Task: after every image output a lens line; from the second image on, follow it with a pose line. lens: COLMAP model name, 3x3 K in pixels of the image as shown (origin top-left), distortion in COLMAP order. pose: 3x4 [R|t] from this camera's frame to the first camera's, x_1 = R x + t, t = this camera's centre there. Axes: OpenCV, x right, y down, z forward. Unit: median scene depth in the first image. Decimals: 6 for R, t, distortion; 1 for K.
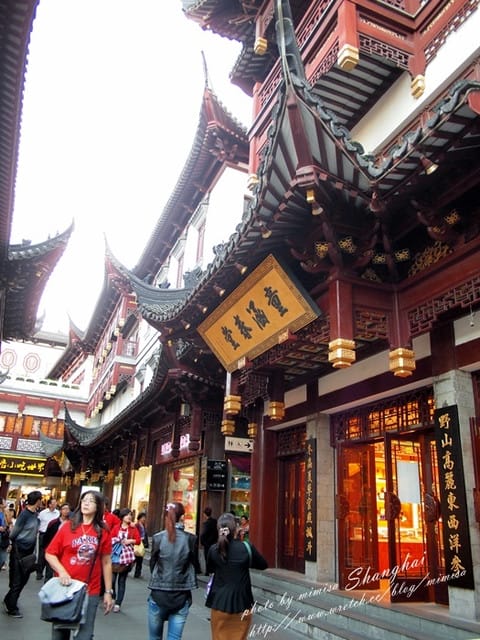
lens RADIAL K [[527.9, 0, 240.0], [0, 527.9, 320.0], [0, 0, 1]] dist [-0.036341, 0.010164]
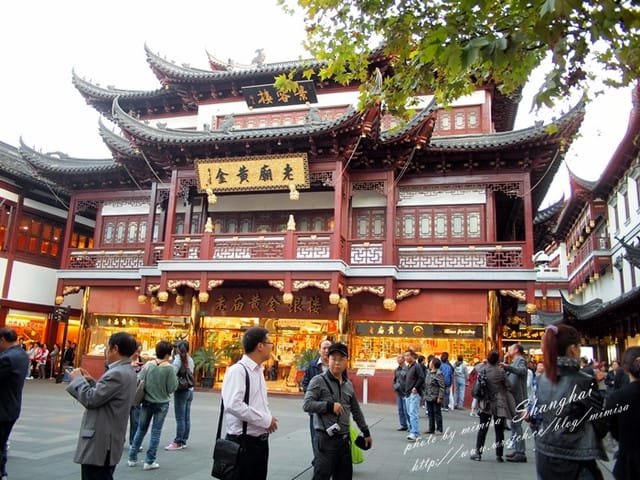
lens RADIAL K [[527.9, 0, 320.0], [0, 527.9, 240.0], [0, 0, 1]] dist [-0.036341, 0.010164]
pose [[0.776372, -0.152115, -0.611643, 0.028247], [0.219255, 0.975010, 0.035820, -0.120018], [0.590909, -0.161916, 0.790323, -0.330465]]
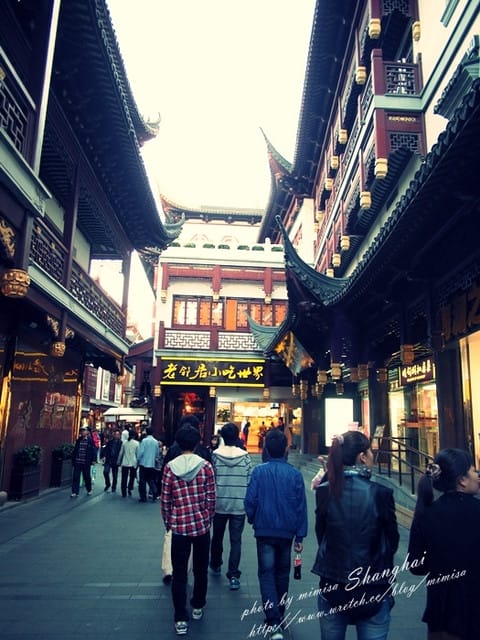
lens RADIAL K [[527.9, 0, 240.0], [0, 527.9, 320.0], [0, 0, 1]] dist [-0.036341, 0.010164]
pose [[0.919707, -0.105947, -0.378040, -0.152048], [0.156925, 0.981840, 0.106607, 0.146799], [0.359880, -0.157371, 0.919631, 0.414749]]
